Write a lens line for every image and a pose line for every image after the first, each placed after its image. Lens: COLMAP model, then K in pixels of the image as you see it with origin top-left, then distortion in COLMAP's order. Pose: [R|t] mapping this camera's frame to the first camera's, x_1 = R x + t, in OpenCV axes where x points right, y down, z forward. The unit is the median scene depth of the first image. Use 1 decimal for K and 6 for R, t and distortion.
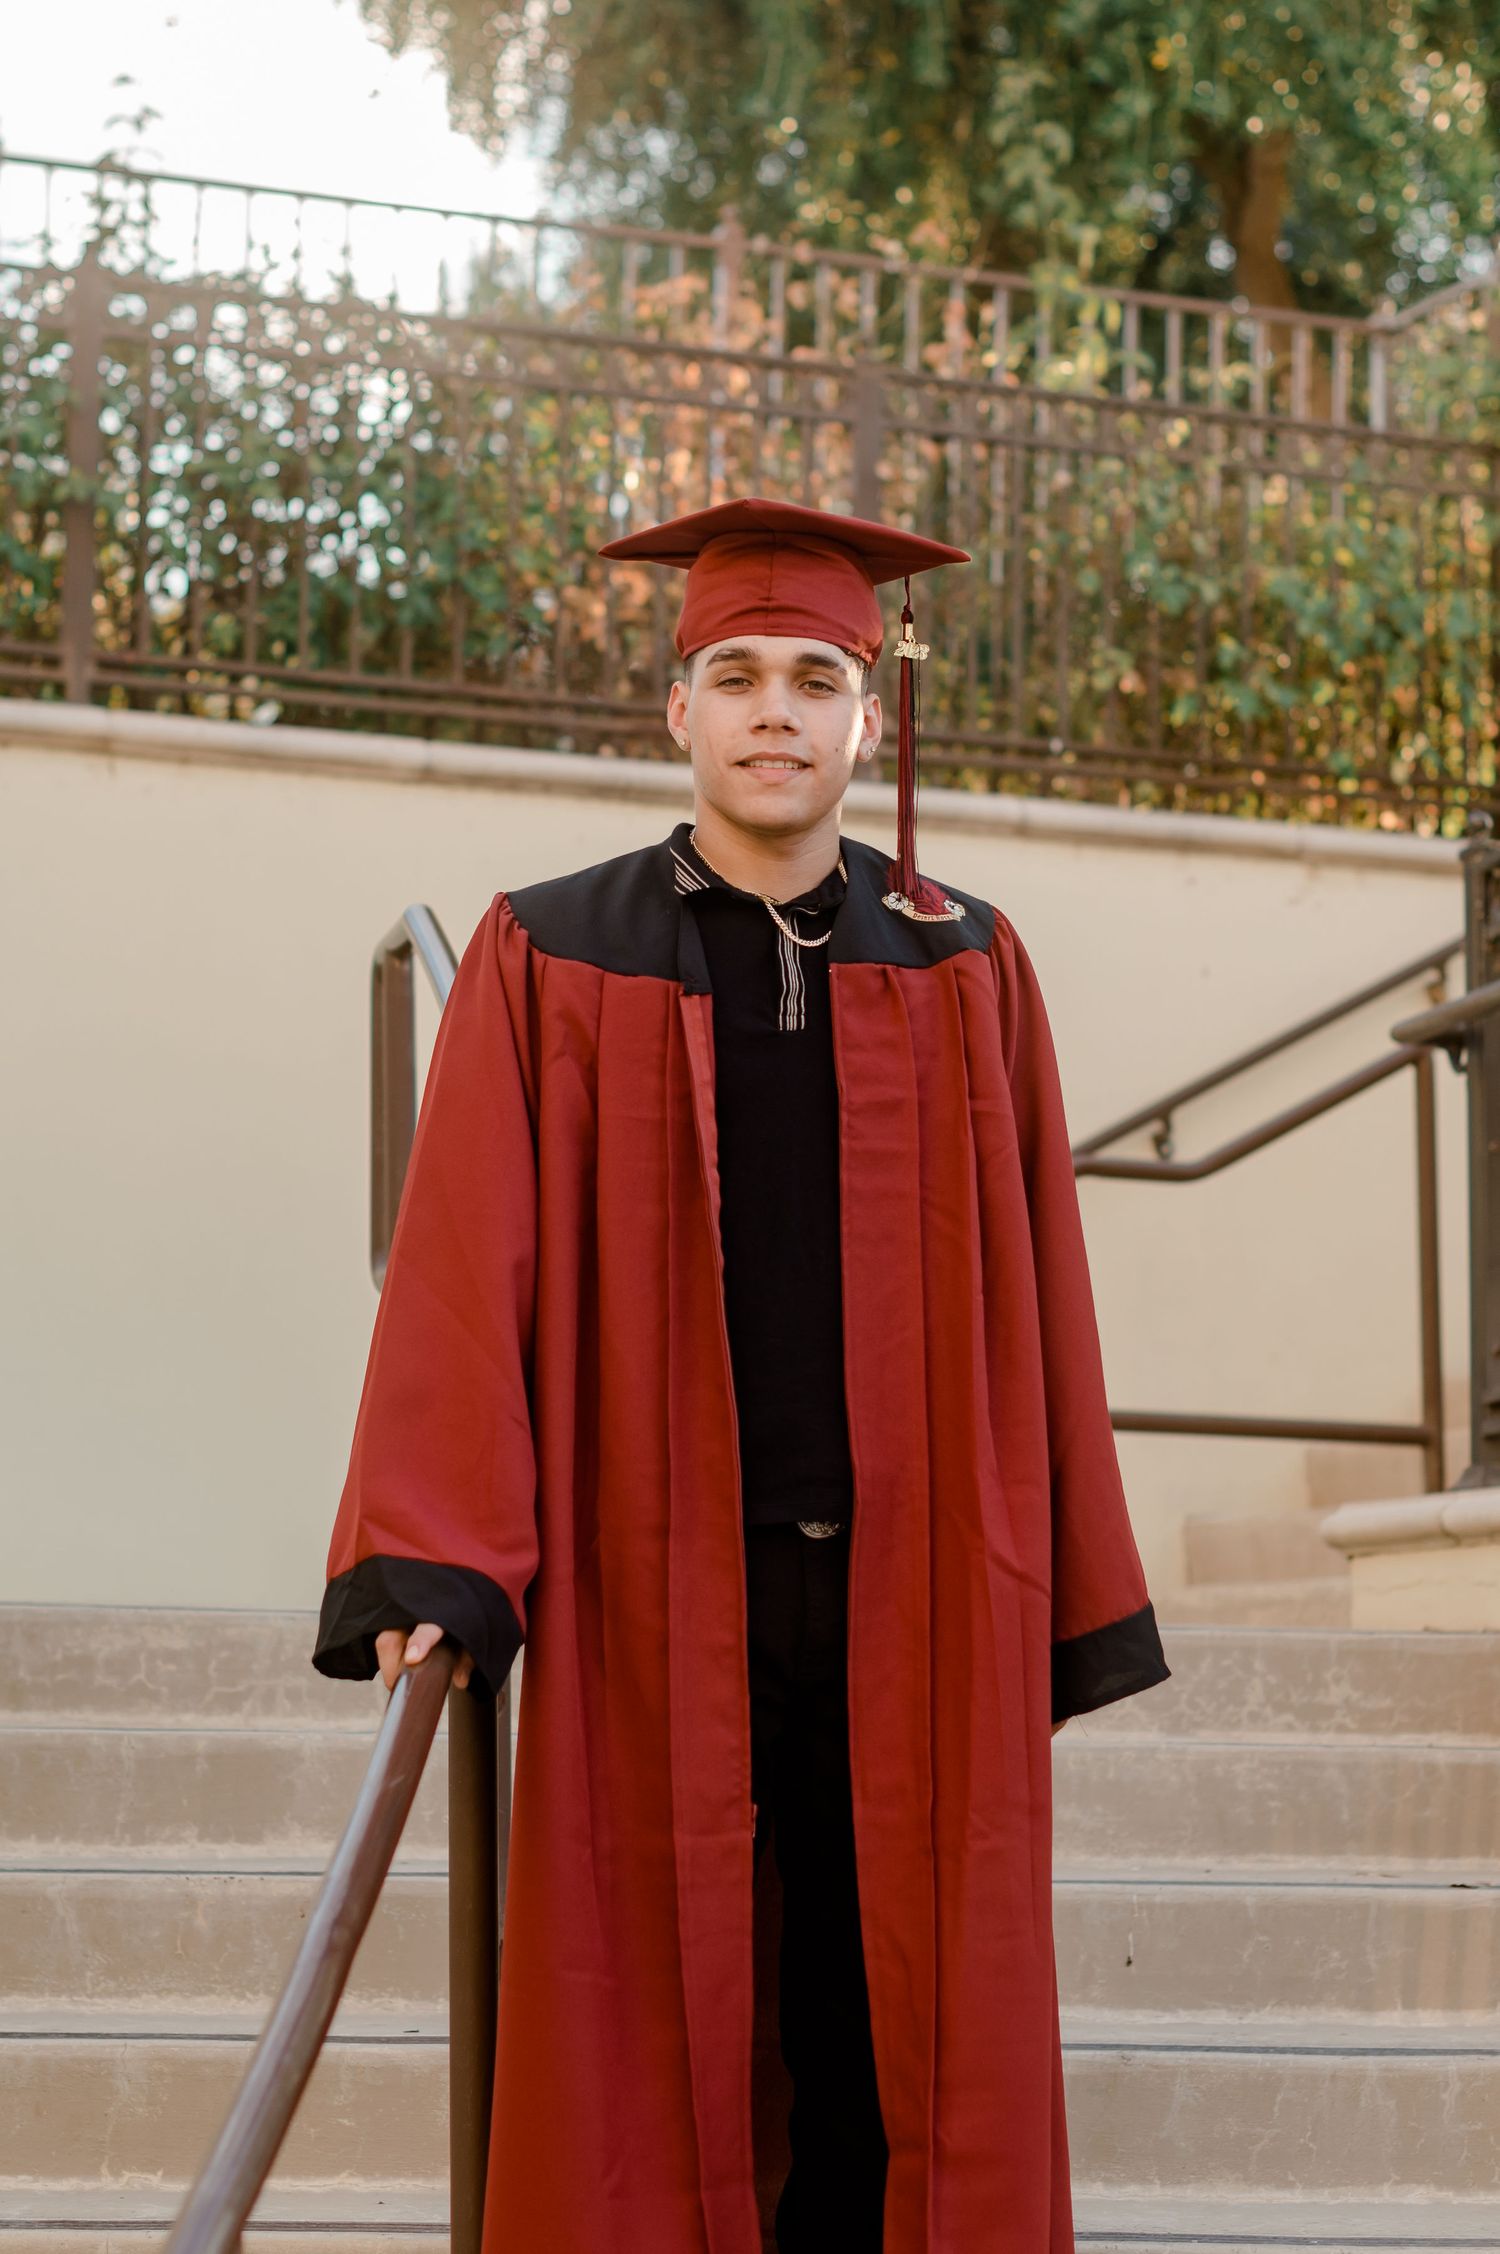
lens RADIAL K [[4930.1, 0, 750.0], [0, 4930.1, 1127.0], [0, 0, 1]] dist [-0.029984, 0.152634]
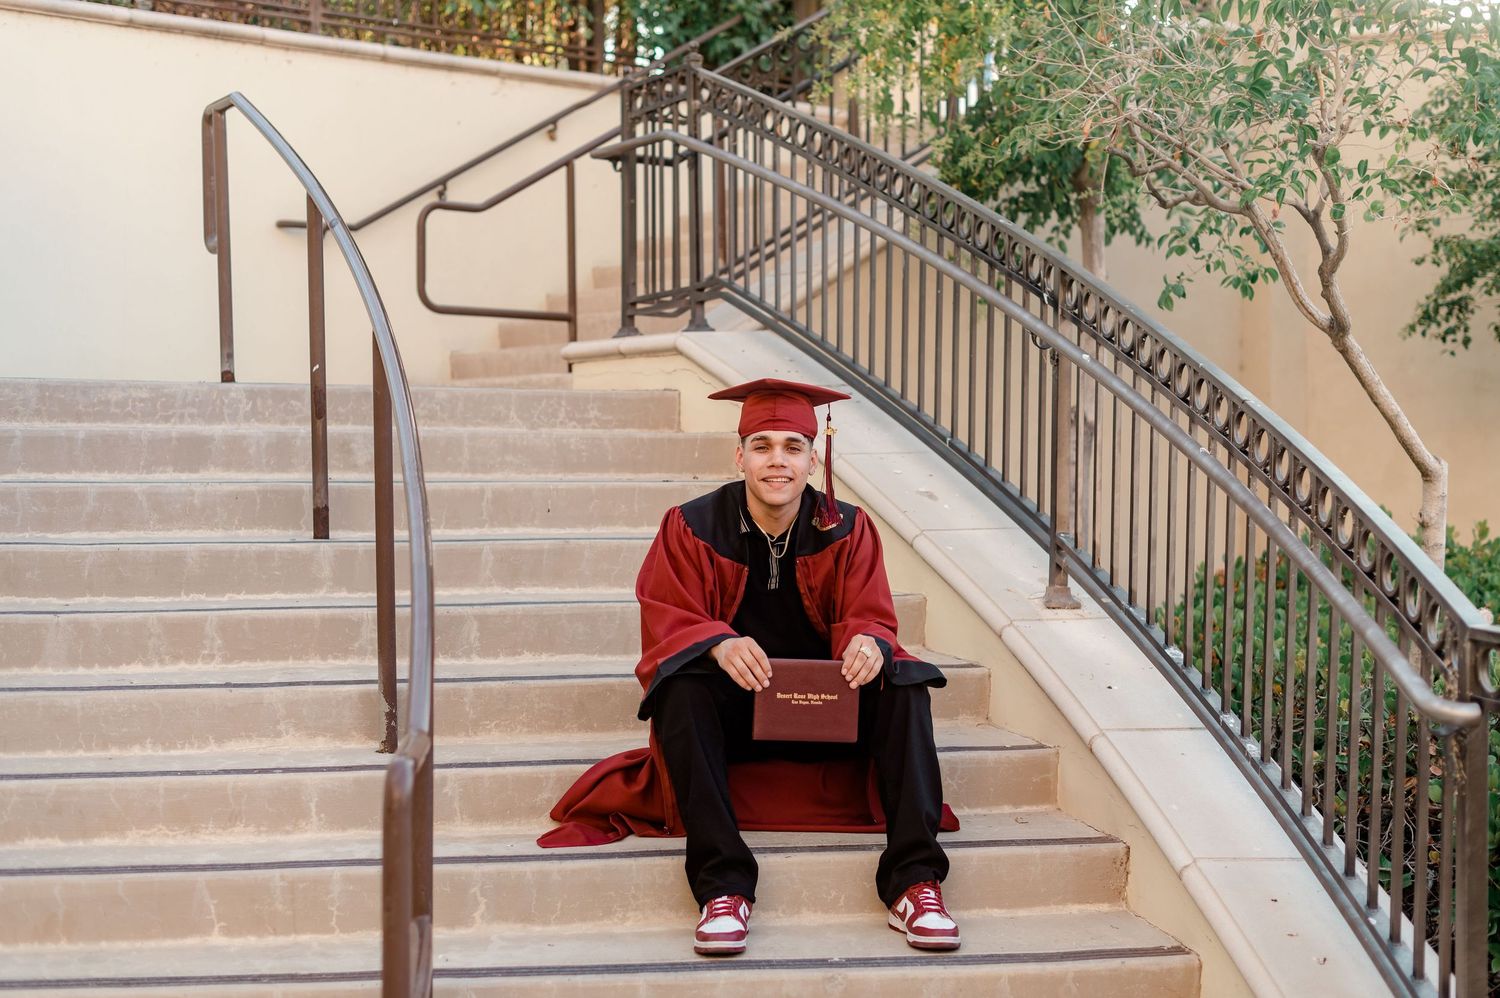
lens RADIAL K [[2227.2, 0, 741.5], [0, 2227.2, 590.4], [0, 0, 1]] dist [0.001941, 0.101637]
pose [[0.956877, -0.029814, 0.288961, -0.173376], [-0.022215, 0.984296, 0.175120, -0.000807], [-0.289644, -0.173988, 0.941188, -0.168485]]
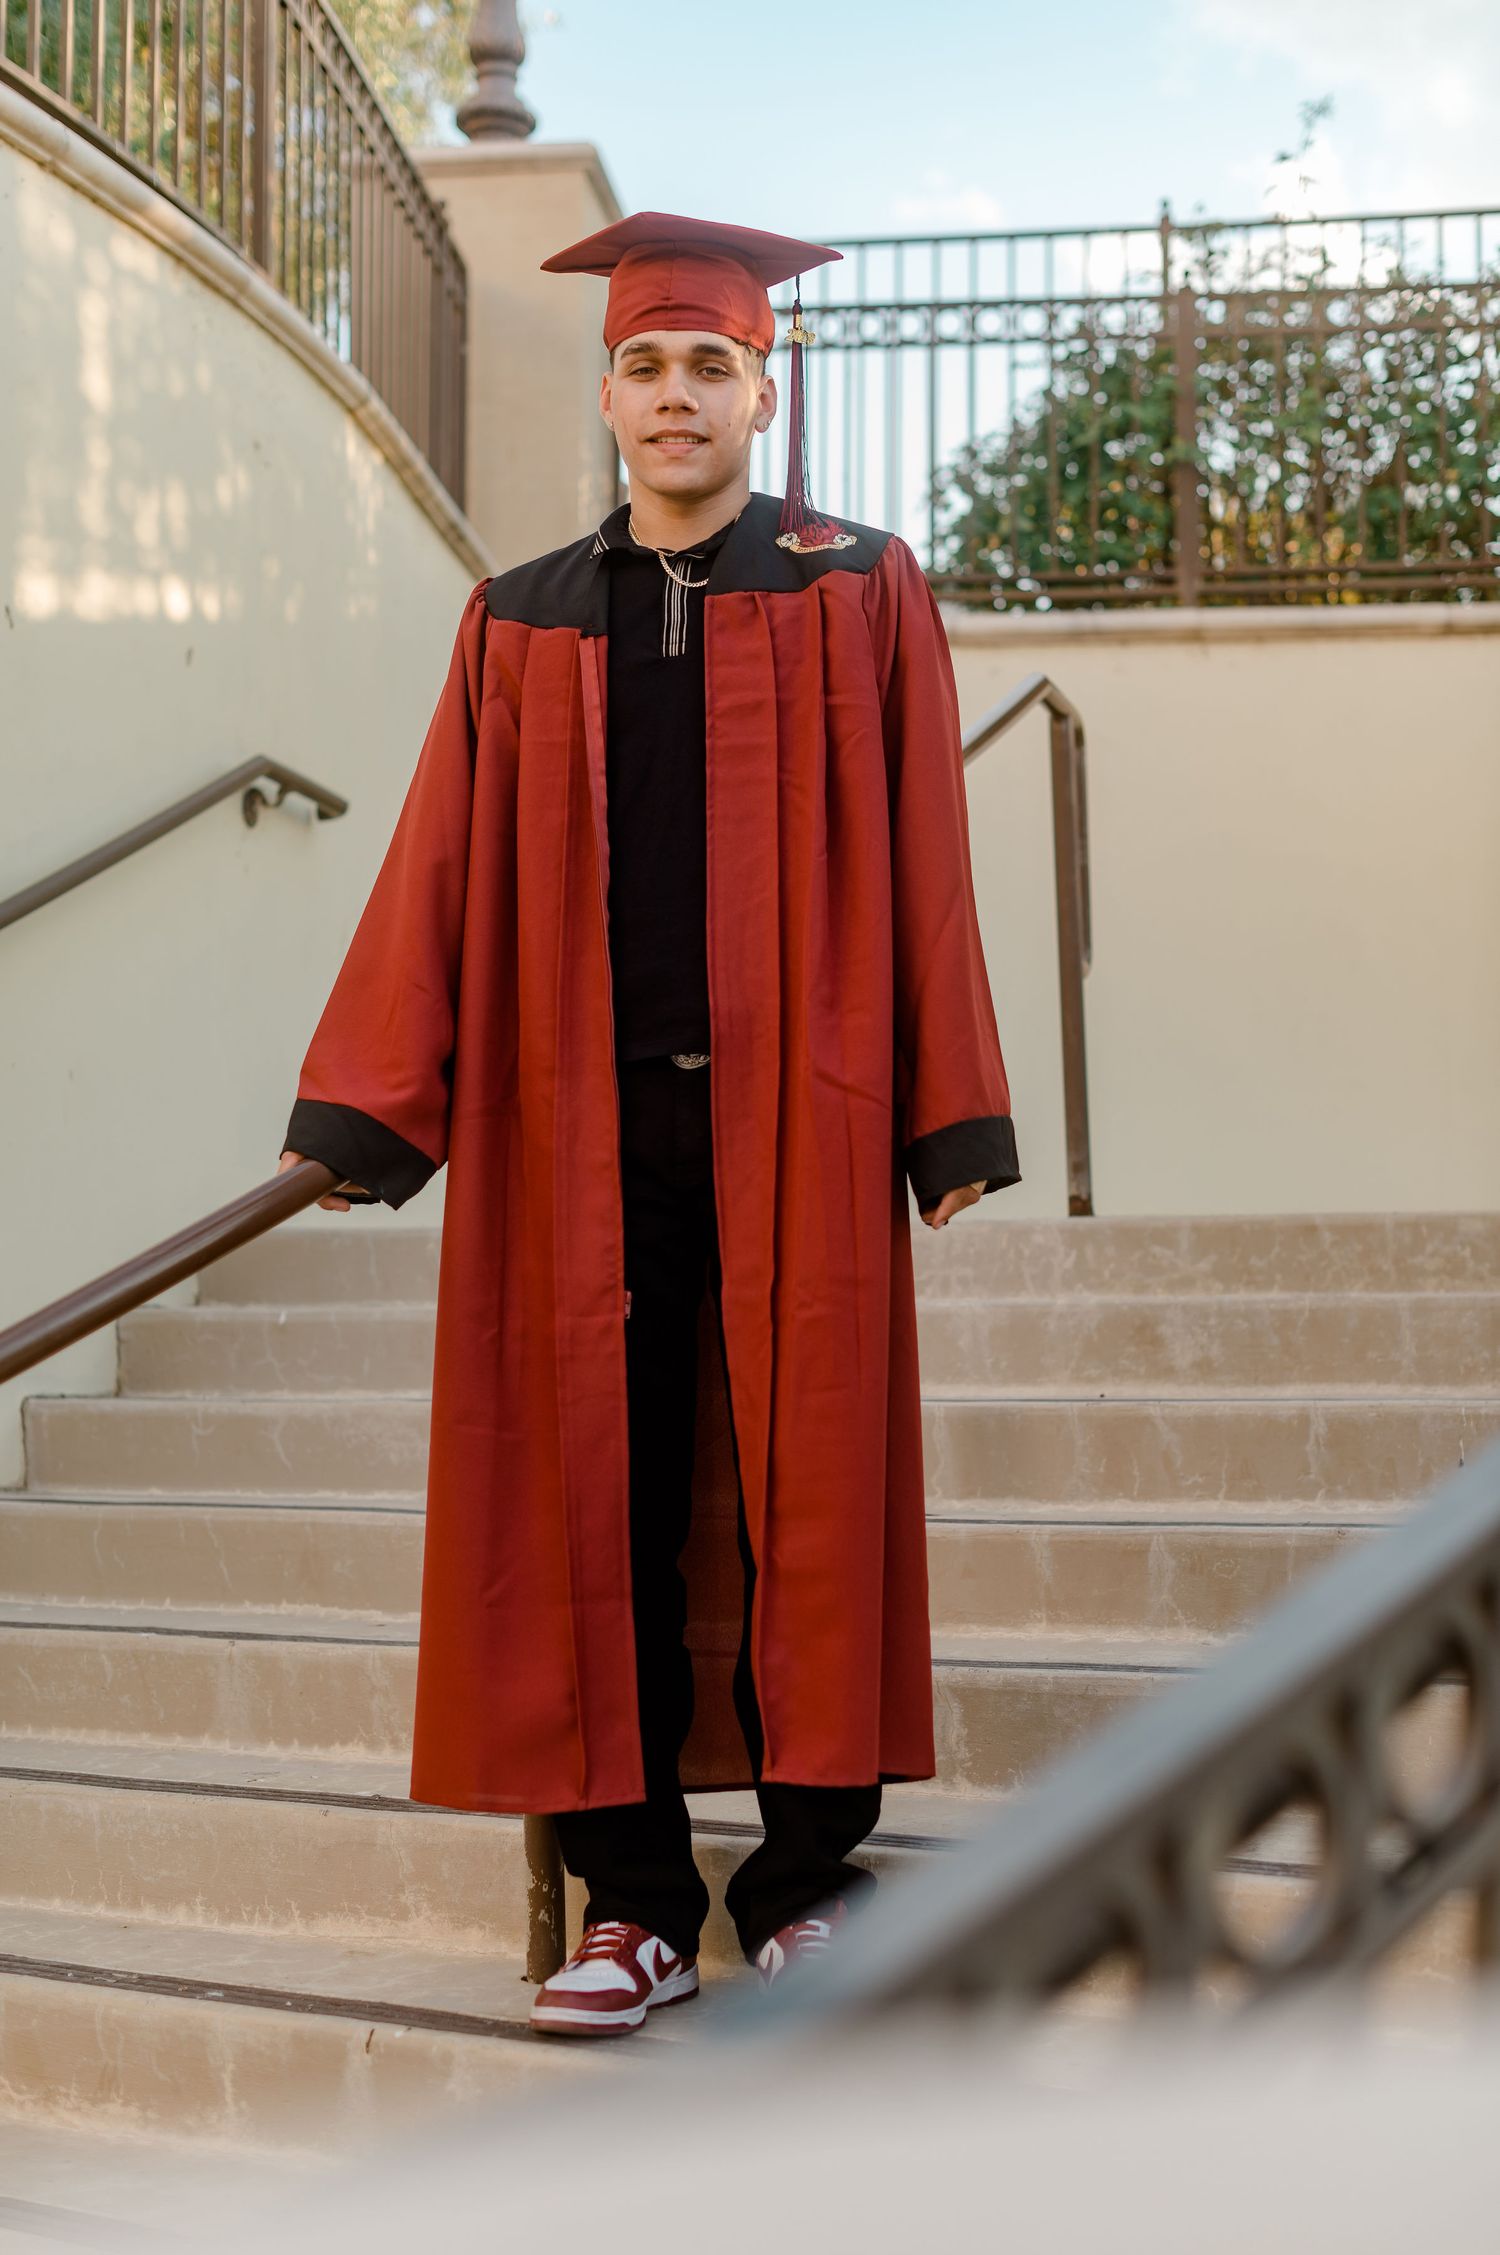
lens RADIAL K [[3227.3, 0, 755.0], [0, 3227.3, 1225.0], [0, 0, 1]] dist [0.006653, 0.068474]
pose [[0.879661, -0.043791, -0.473582, 0.302465], [0.071743, 0.996576, 0.041108, 0.067827], [0.470160, -0.070137, 0.879790, 0.236272]]
